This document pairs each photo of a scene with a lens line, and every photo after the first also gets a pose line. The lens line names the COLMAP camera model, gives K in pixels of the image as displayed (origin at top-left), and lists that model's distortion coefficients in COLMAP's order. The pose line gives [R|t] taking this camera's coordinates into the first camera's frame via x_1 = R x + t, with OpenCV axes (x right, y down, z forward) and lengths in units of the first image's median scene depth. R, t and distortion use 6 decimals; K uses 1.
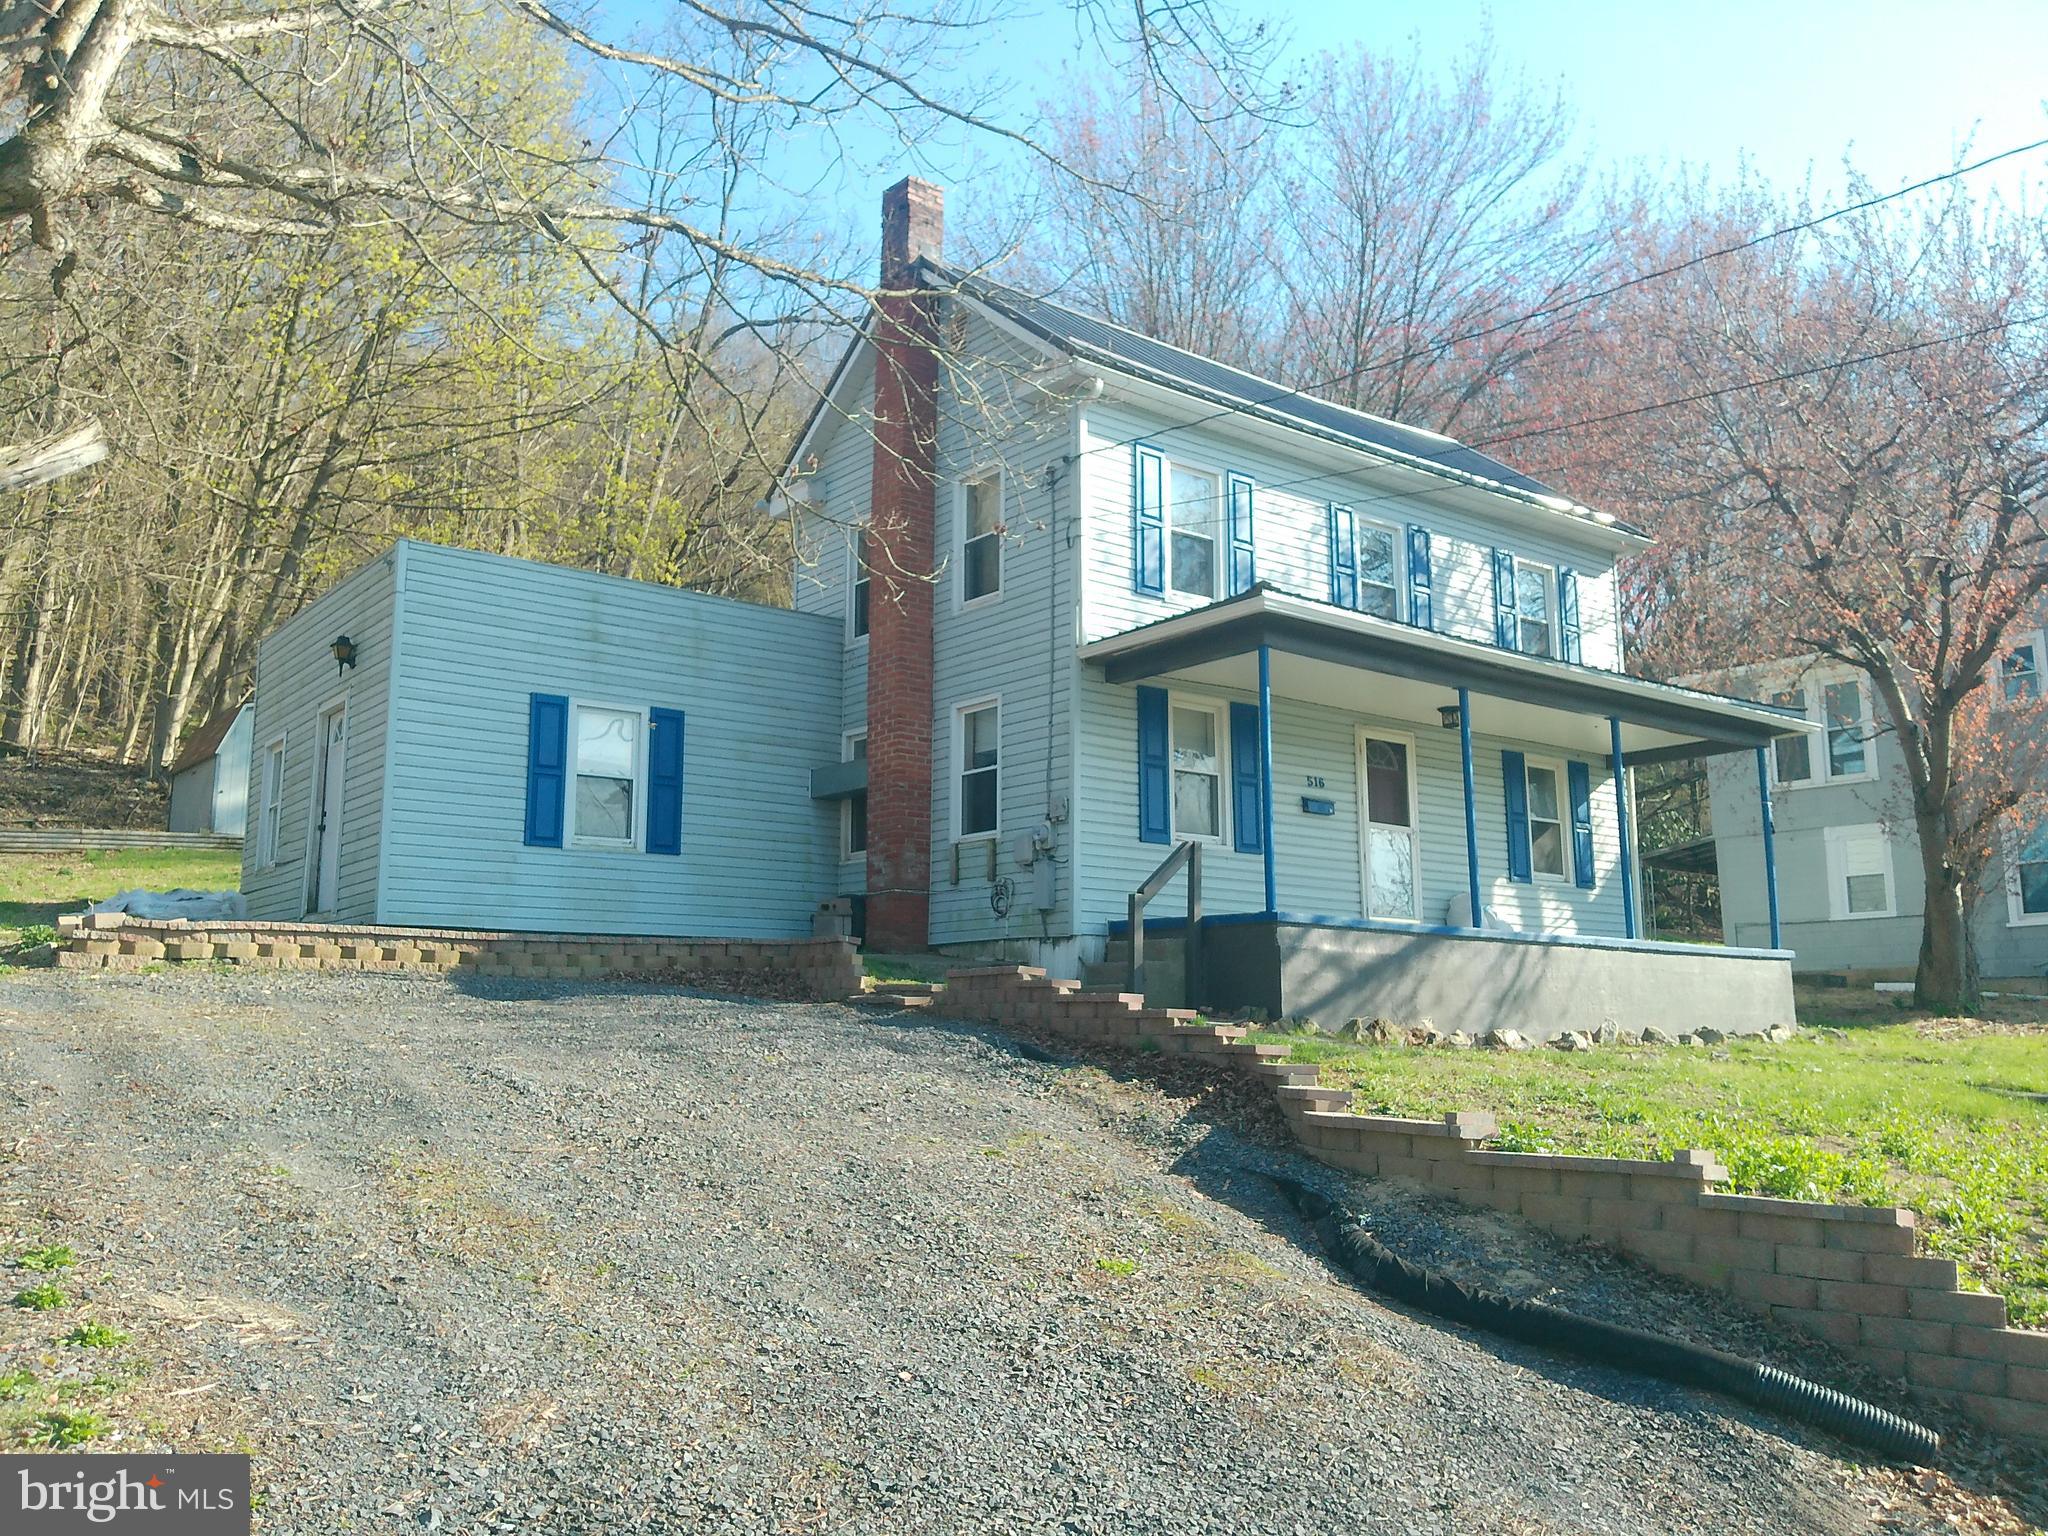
lens RADIAL K [[1702.8, 0, 1009.9], [0, 1702.8, 761.3], [0, 0, 1]] dist [0.105243, -0.243756]
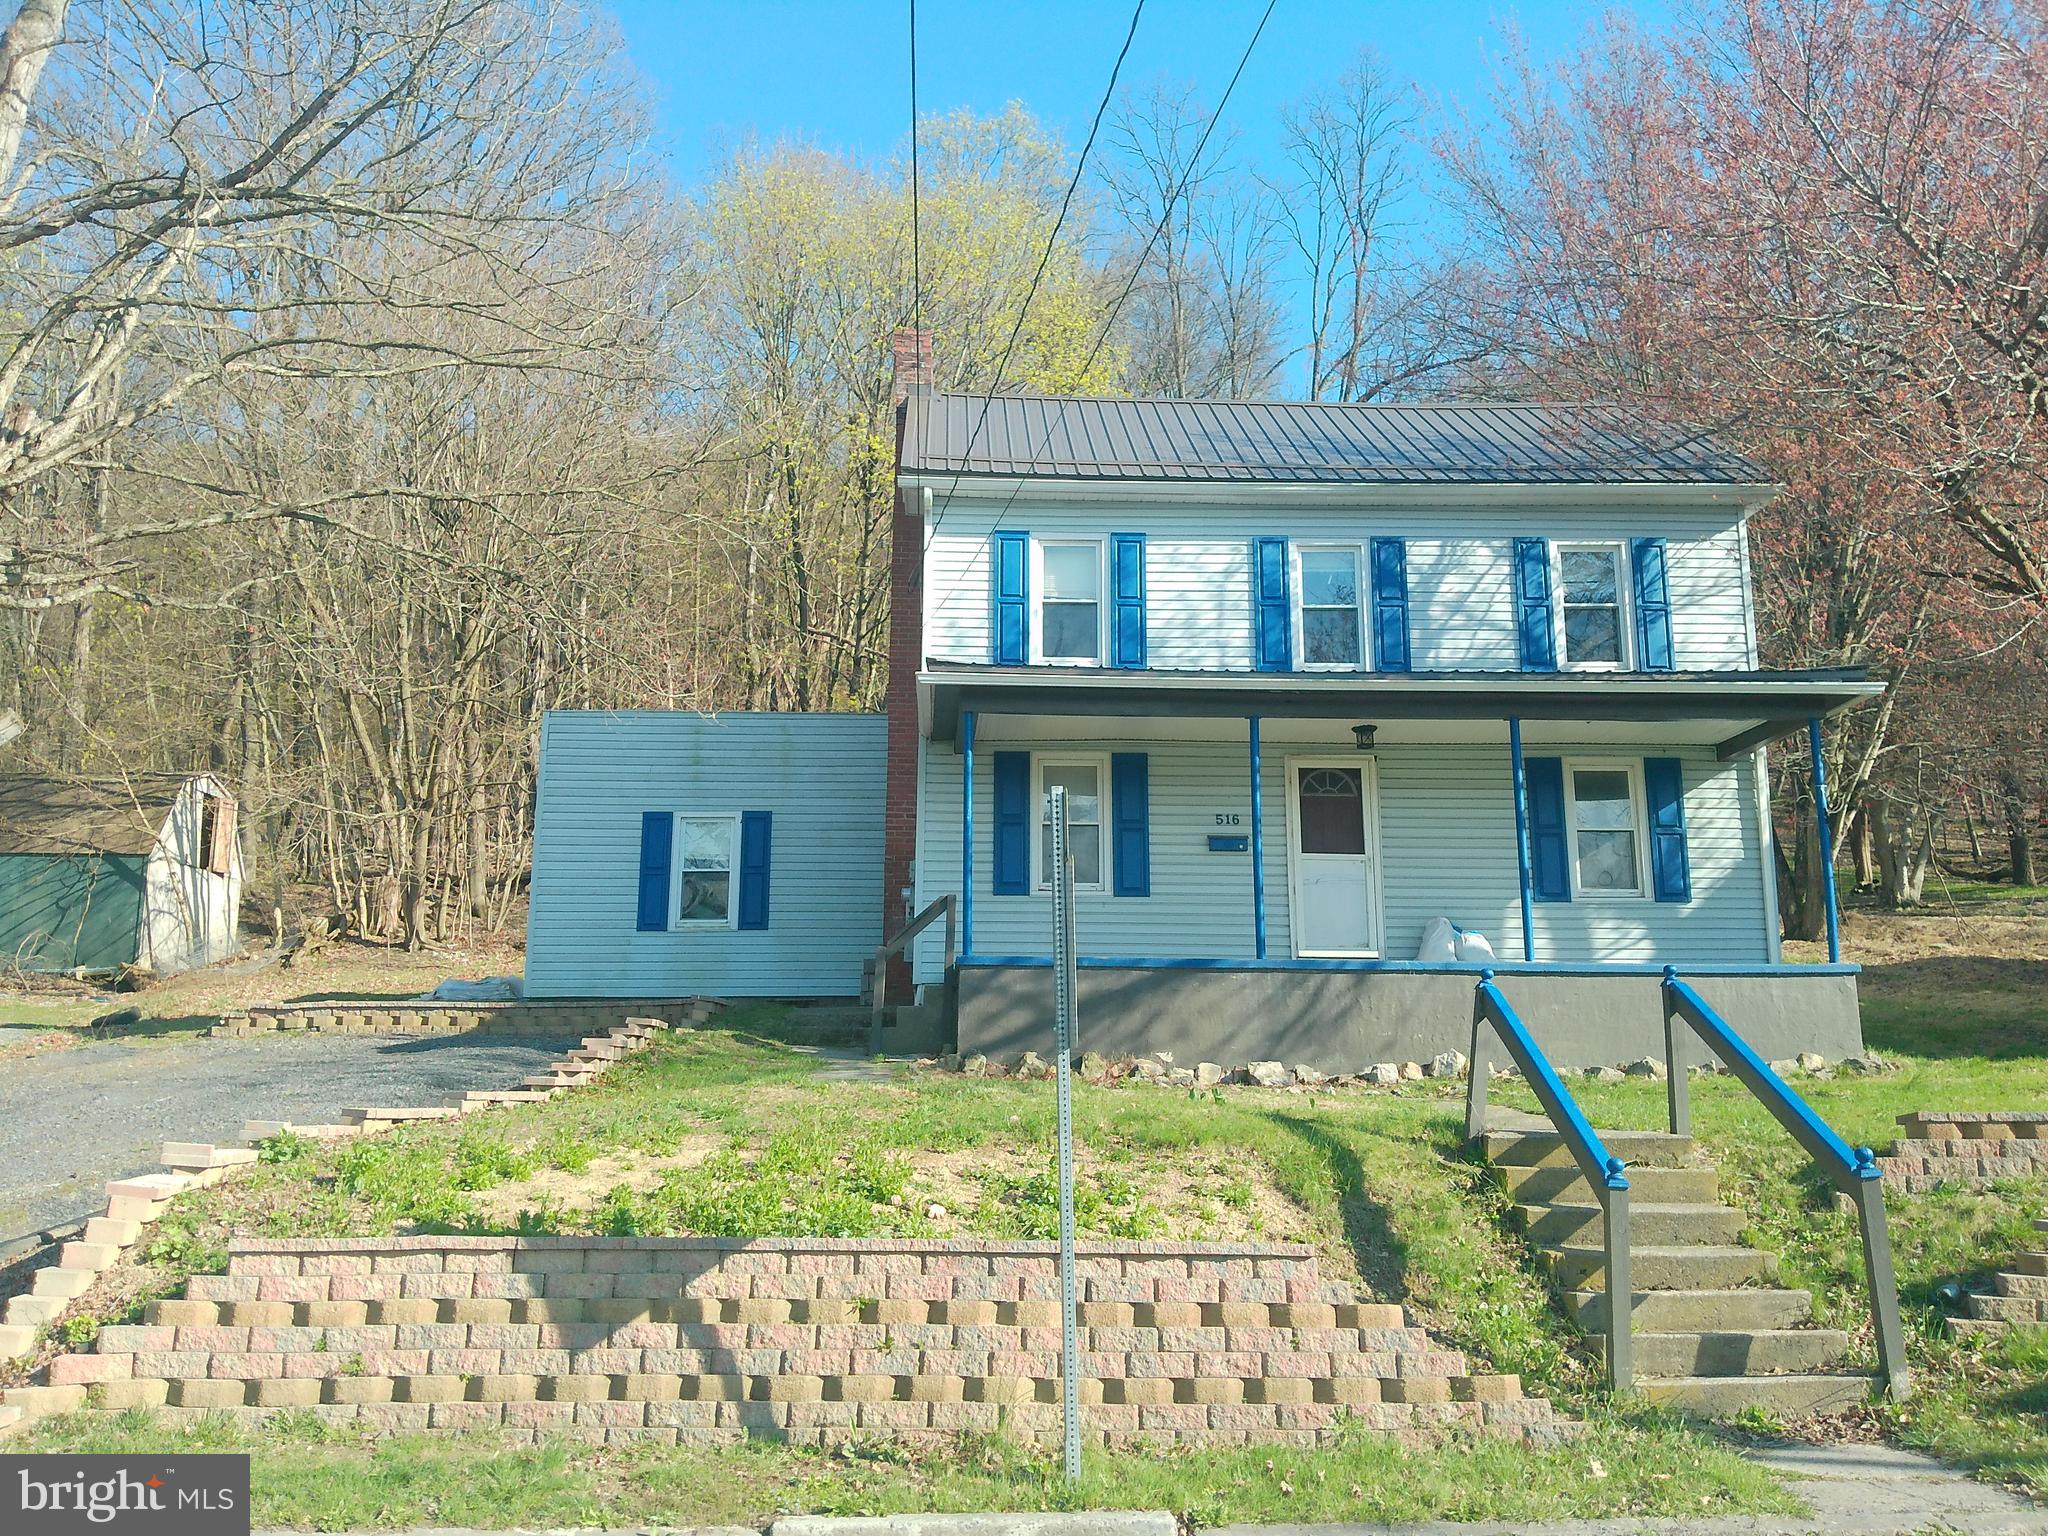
lens RADIAL K [[1690.2, 0, 1008.7], [0, 1690.2, 766.2], [0, 0, 1]] dist [0.117524, -0.237602]
pose [[0.807403, -0.114766, -0.578731, 0.676423], [0.097768, 0.993363, -0.060592, 0.029665], [0.581844, -0.007659, 0.813264, 0.117285]]
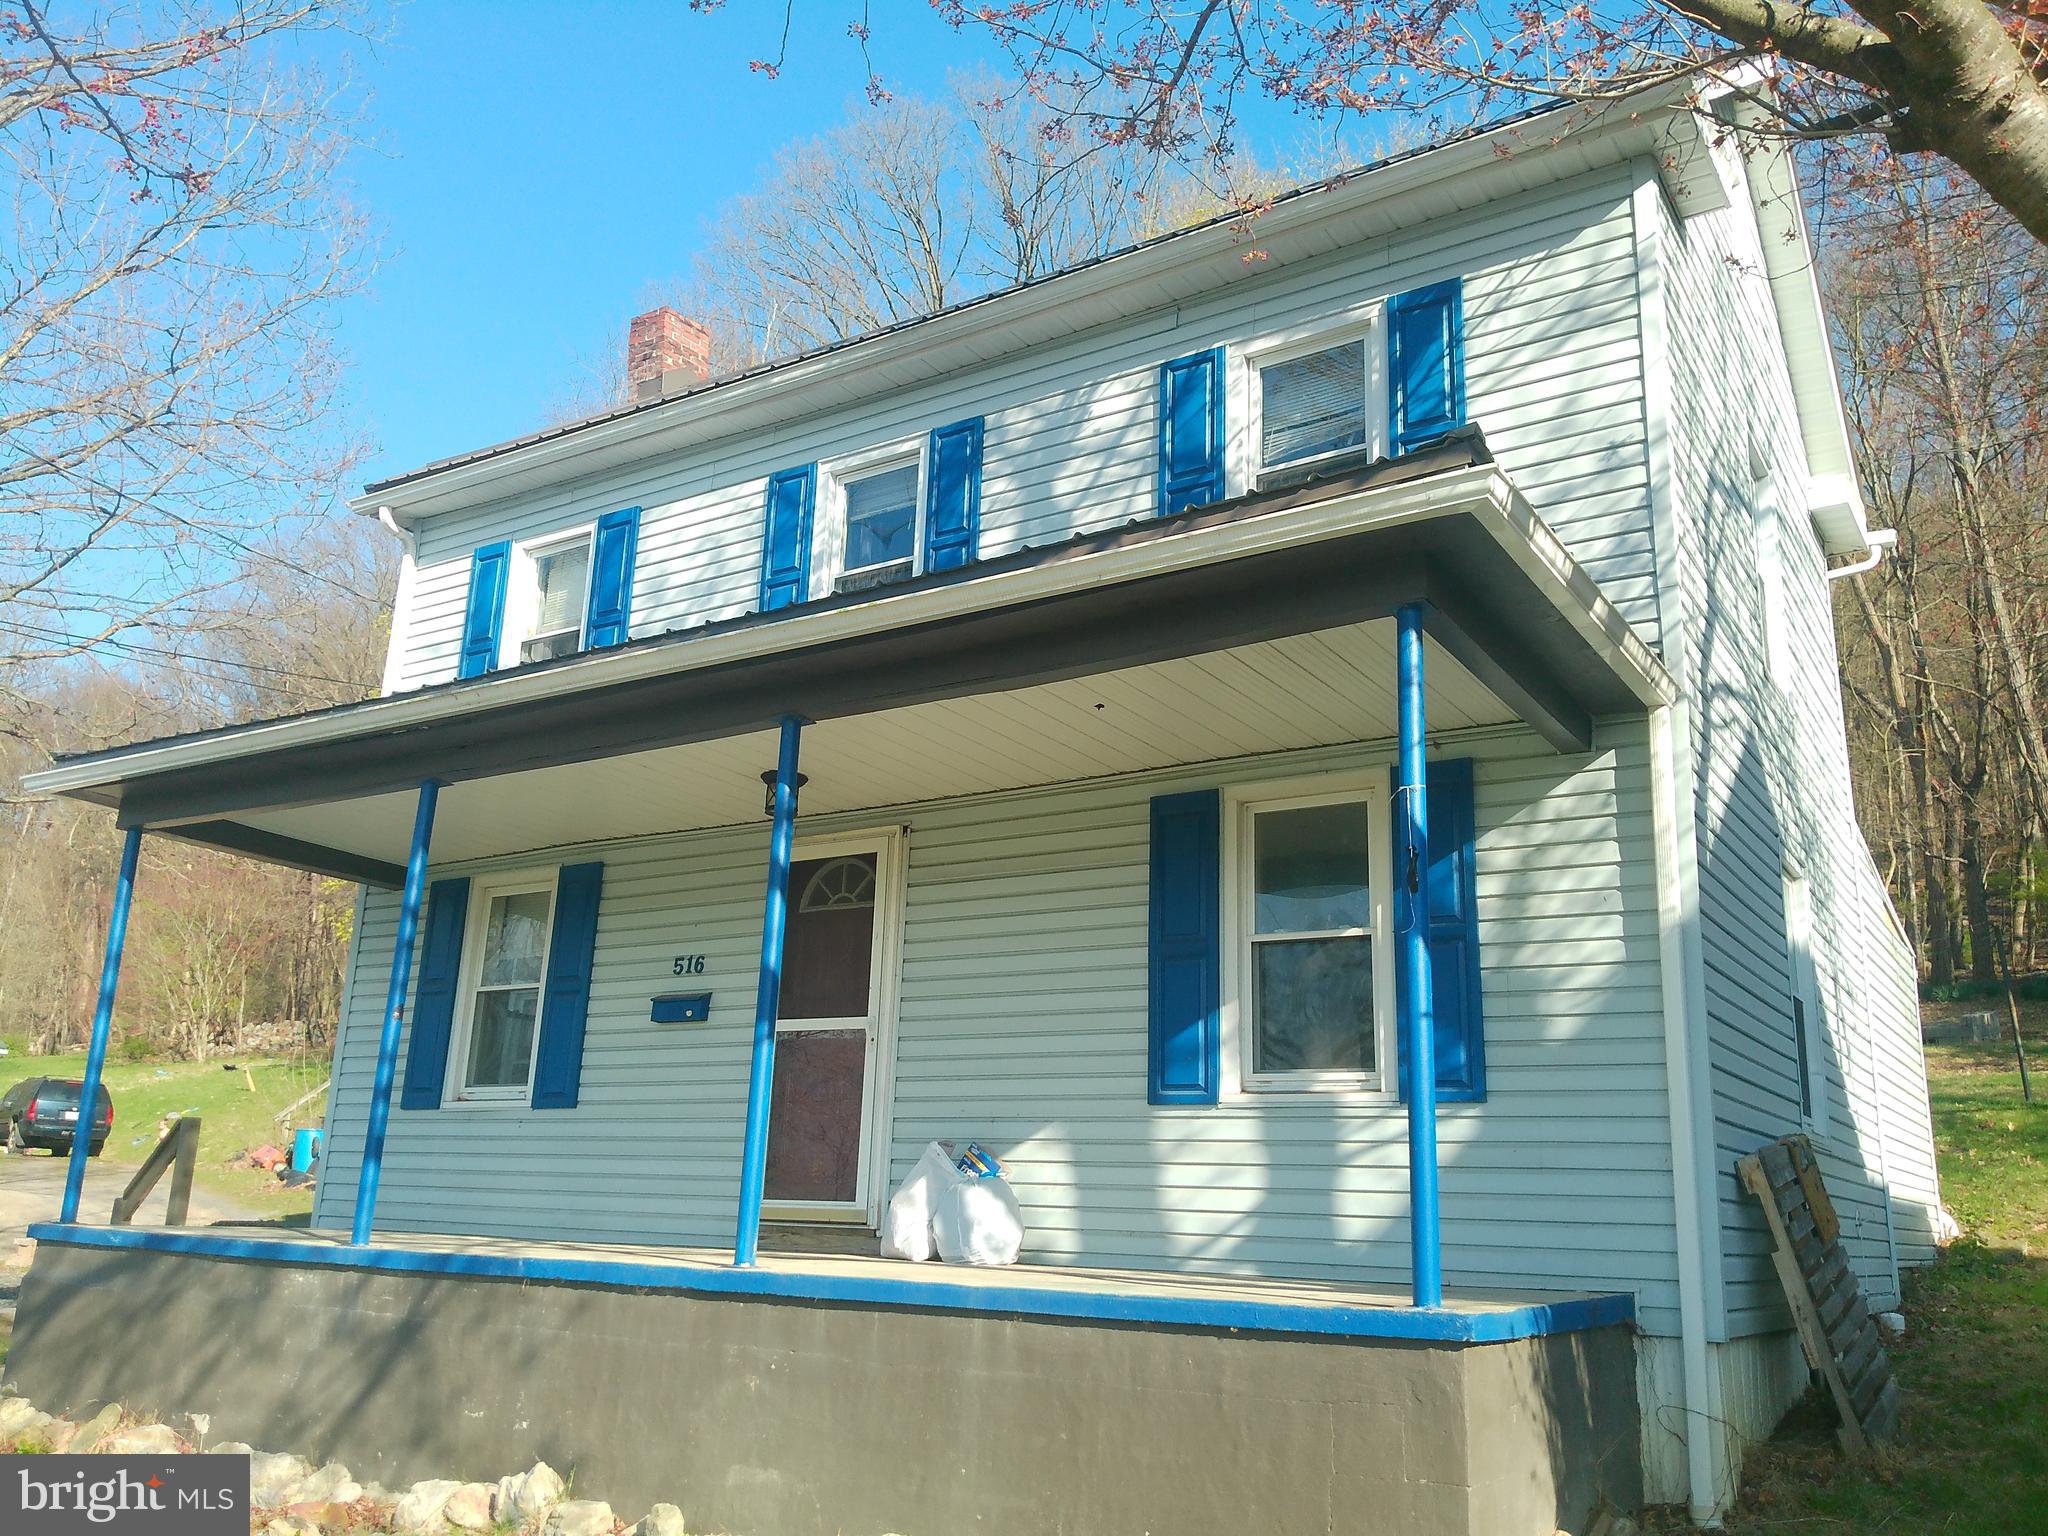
lens RADIAL K [[1690.2, 0, 1008.7], [0, 1690.2, 766.2], [0, 0, 1]] dist [0.117524, -0.237602]
pose [[0.313690, -0.242376, -0.918070, 0.773639], [0.118929, 0.969287, -0.215262, 0.085103], [0.942048, -0.041660, 0.332881, 0.942353]]
